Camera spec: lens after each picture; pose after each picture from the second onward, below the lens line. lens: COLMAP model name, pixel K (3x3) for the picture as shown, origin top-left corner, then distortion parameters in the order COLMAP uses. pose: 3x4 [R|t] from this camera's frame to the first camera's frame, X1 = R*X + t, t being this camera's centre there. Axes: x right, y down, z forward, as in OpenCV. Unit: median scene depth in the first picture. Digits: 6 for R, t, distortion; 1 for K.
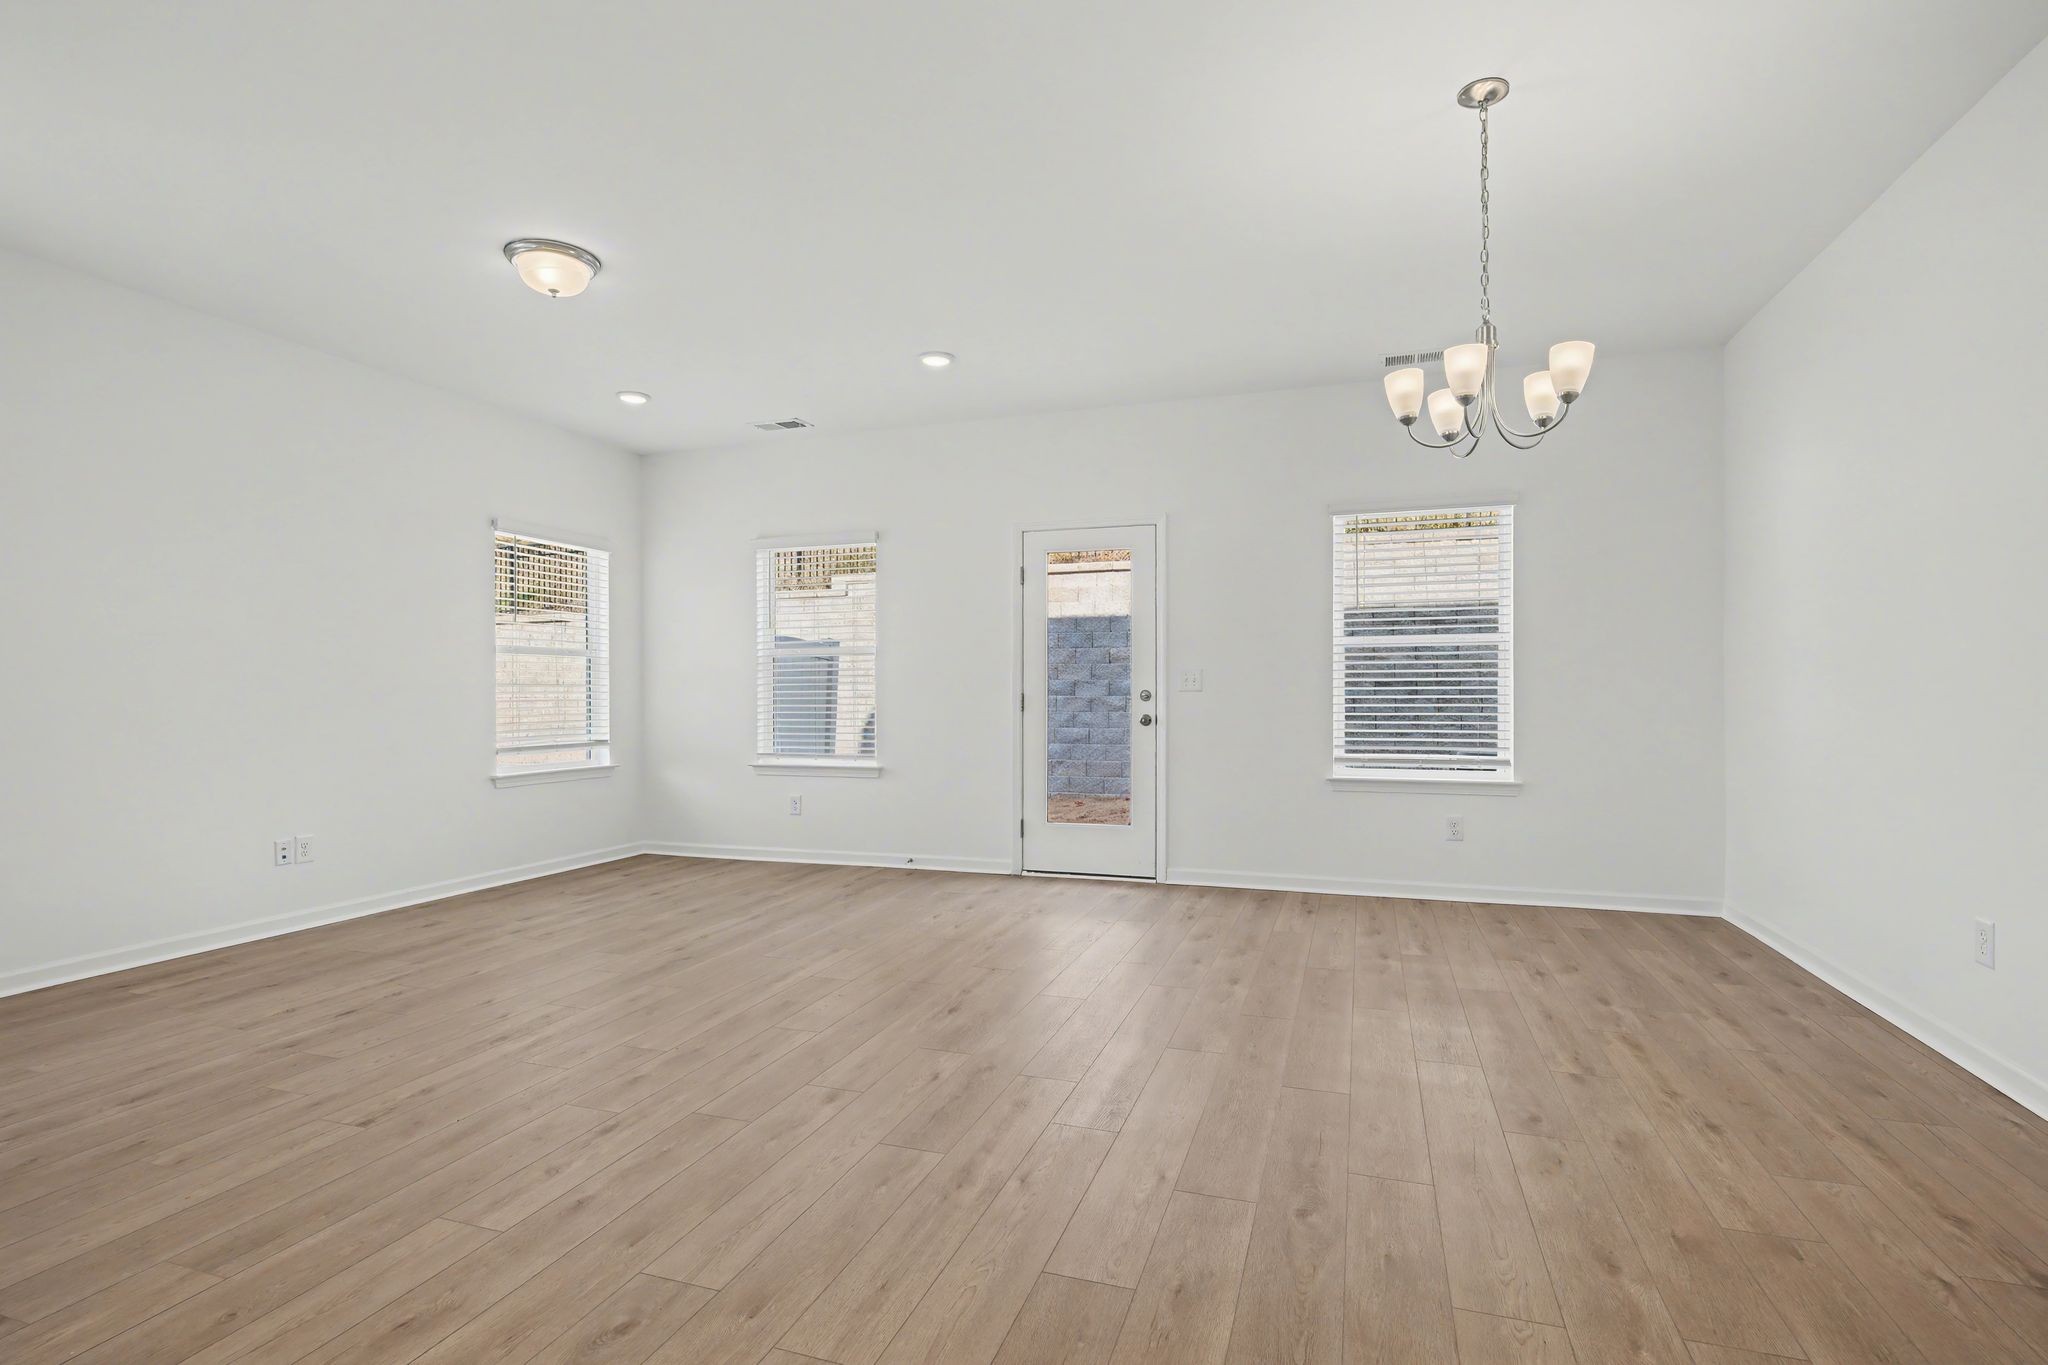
lens RADIAL K [[953.2, 0, 1055.7], [0, 953.2, 686.1], [0, 0, 1]] dist [-0.004121, 0.000025]
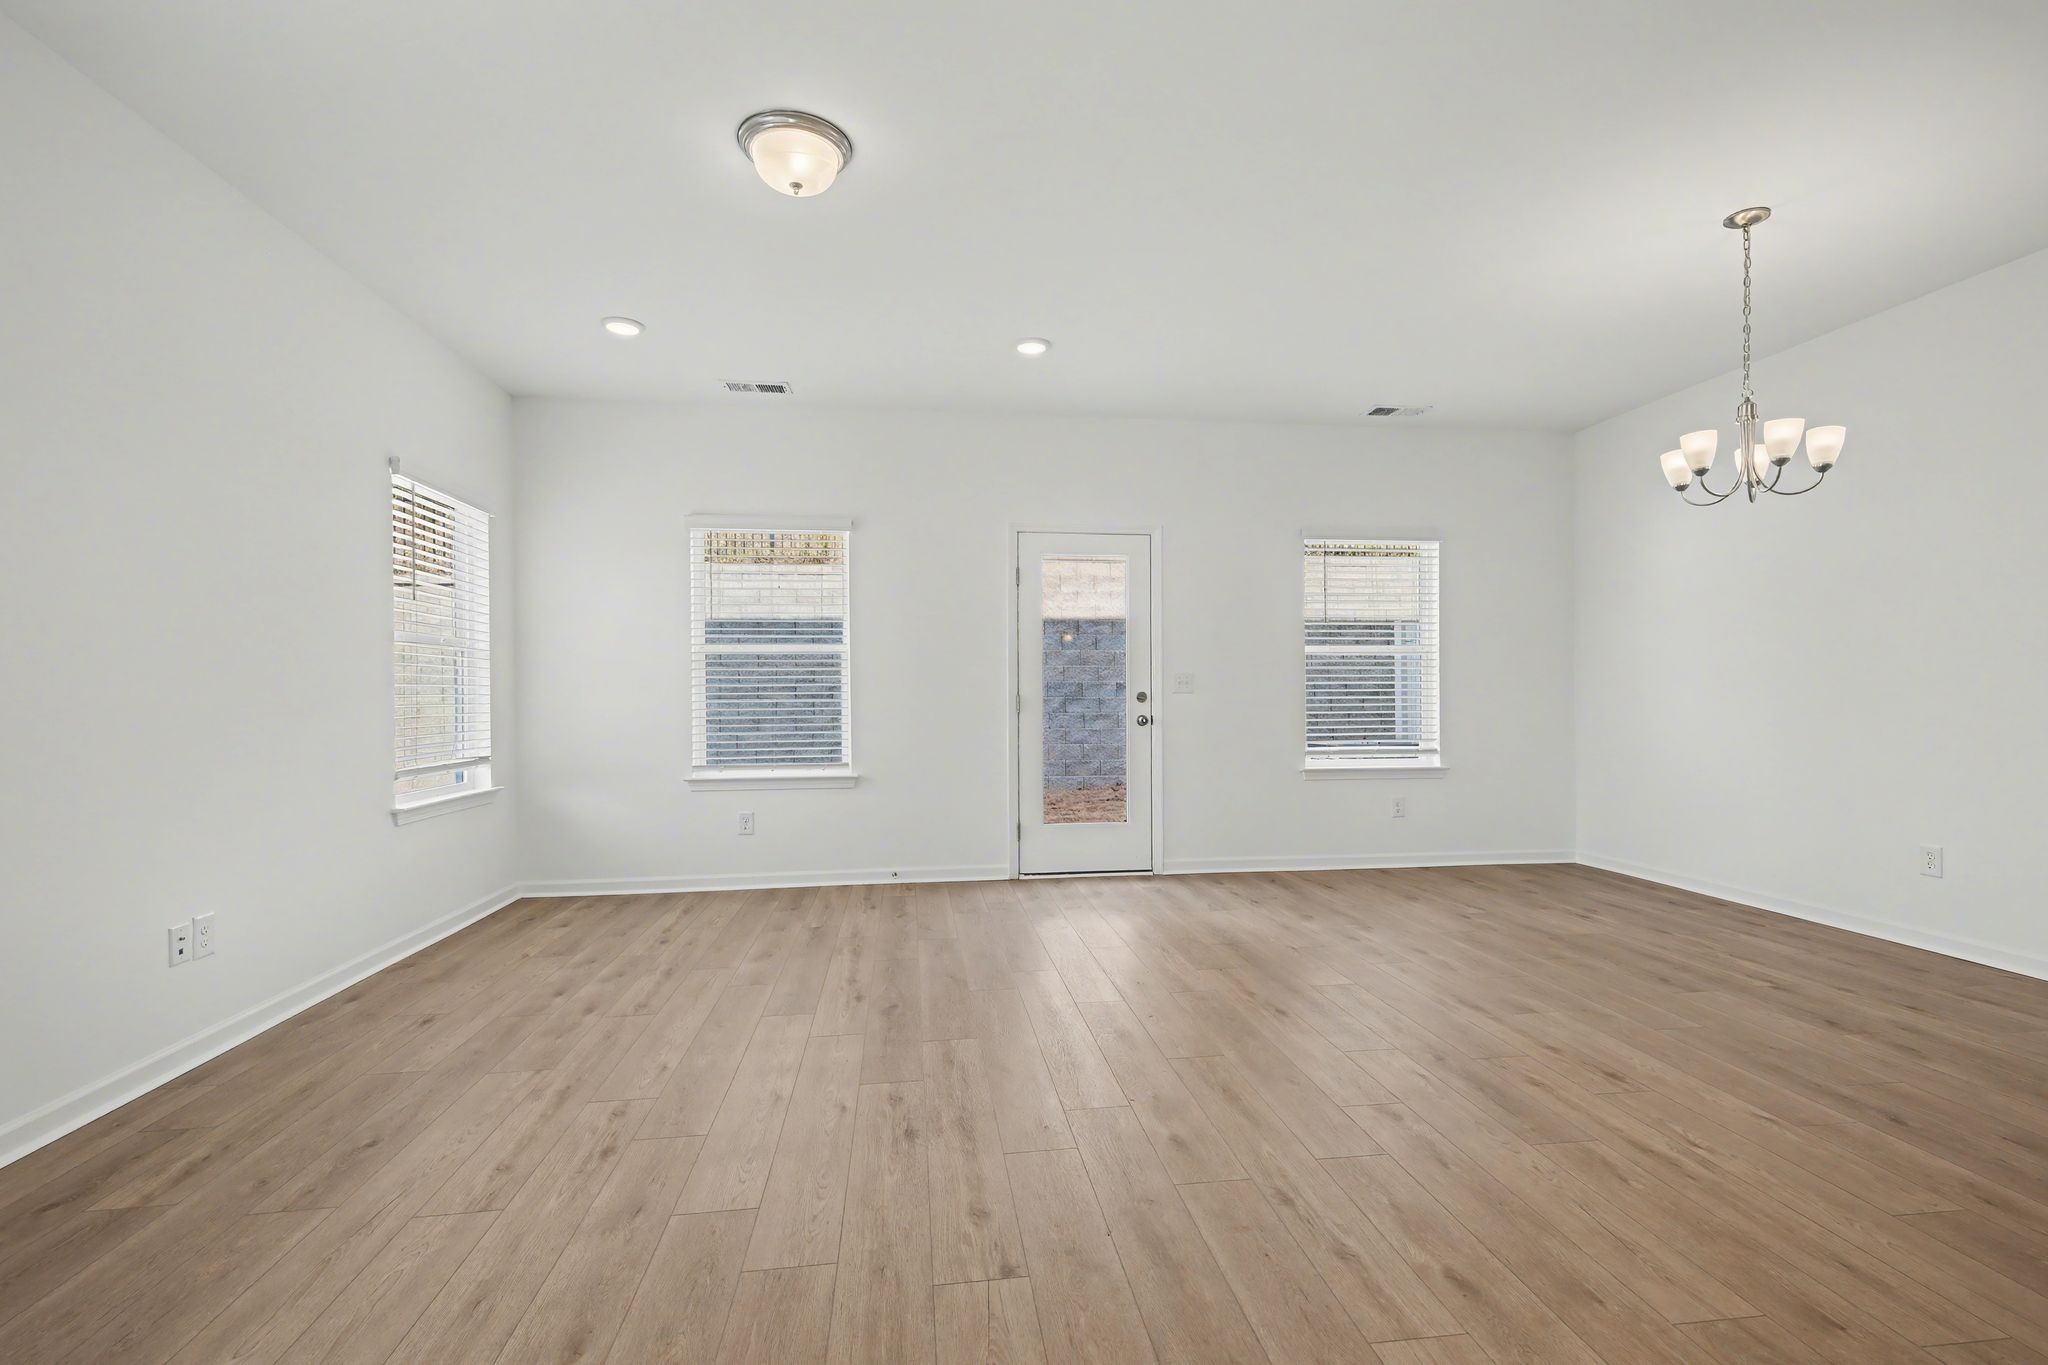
lens RADIAL K [[902.4, 0, 1054.5], [0, 902.4, 691.2], [0, 0, 1]] dist [0.012129, -0.000155]
pose [[0.901134, 0.000171, 0.433541, -0.432312], [-0.001415, 0.999996, 0.002547, 0.000938], [-0.433538, -0.002909, 0.901130, 0.148264]]
